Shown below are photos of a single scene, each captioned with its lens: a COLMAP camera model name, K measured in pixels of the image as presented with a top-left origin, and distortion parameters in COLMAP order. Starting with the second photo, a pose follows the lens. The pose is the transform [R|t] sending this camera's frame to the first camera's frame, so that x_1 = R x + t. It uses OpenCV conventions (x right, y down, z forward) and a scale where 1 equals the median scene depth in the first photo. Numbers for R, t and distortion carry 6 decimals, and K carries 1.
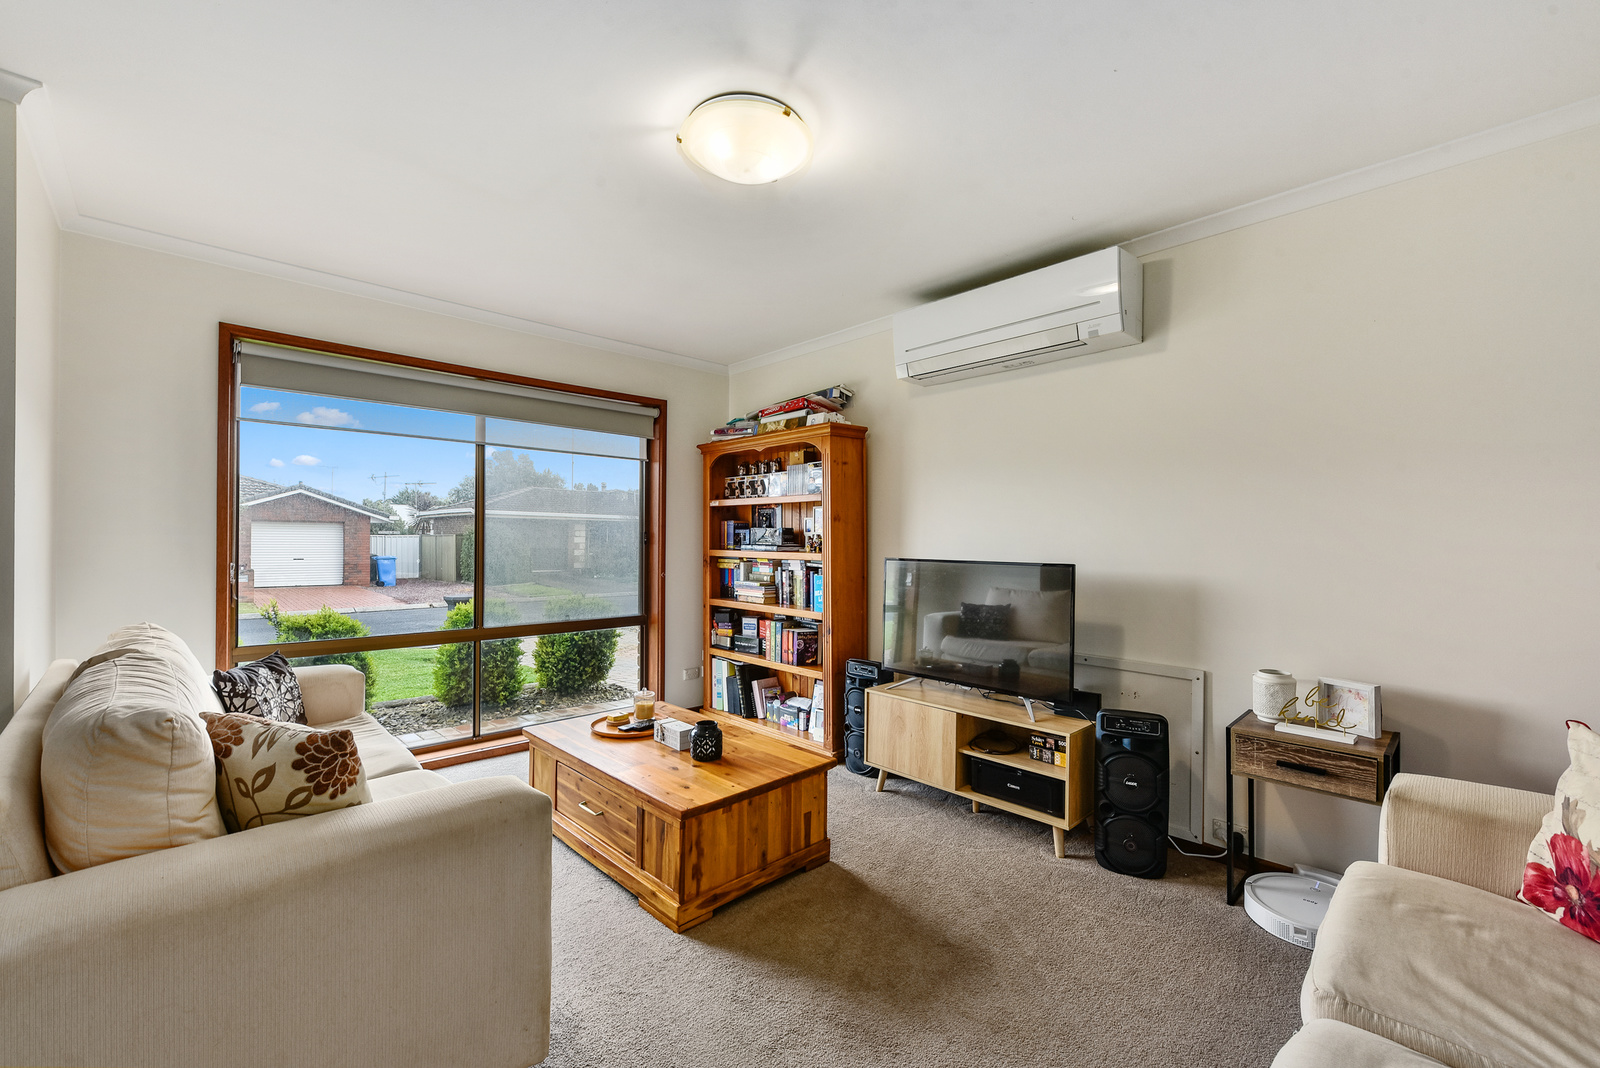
lens RADIAL K [[670.6, 0, 800.7], [0, 670.6, 541.9], [0, 0, 1]] dist [0.000448, -0.000128]
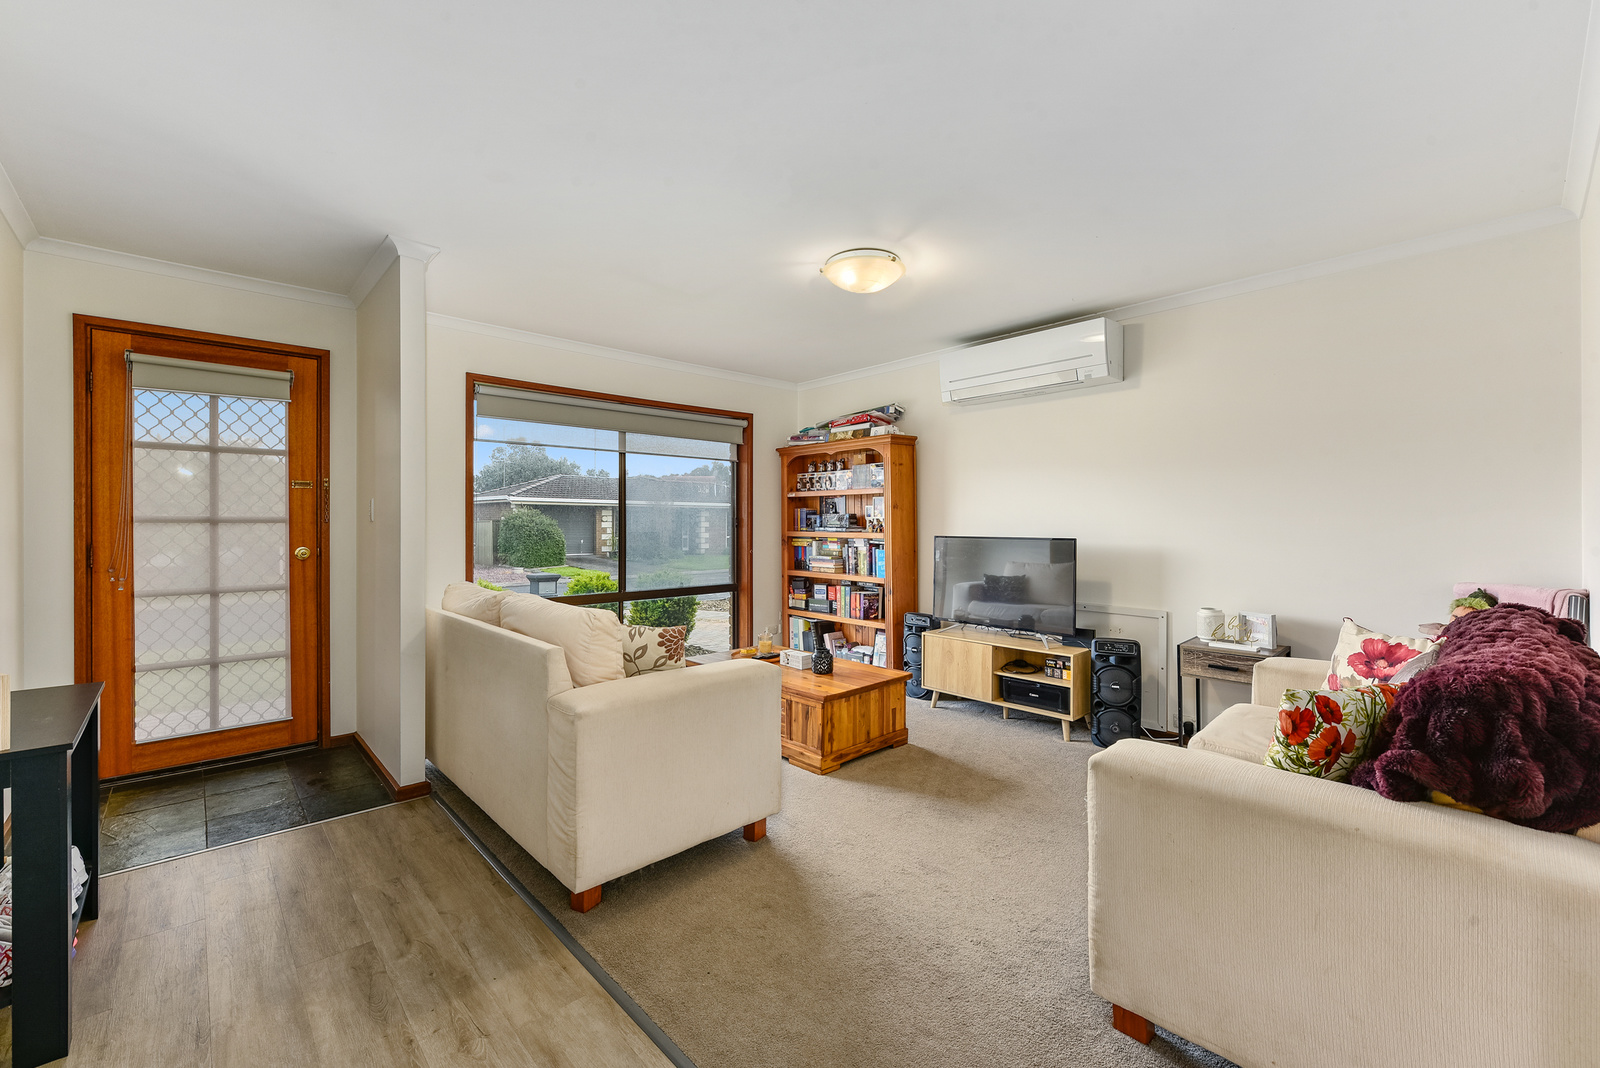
lens RADIAL K [[663.6, 0, 798.0], [0, 663.6, 527.3], [0, 0, 1]] dist [-0.000159, -0.000099]
pose [[0.999828, -0.008371, -0.016551, -0.143066], [0.008427, 0.999959, 0.003292, -0.000033], [0.016523, -0.003431, 0.999858, -0.378203]]
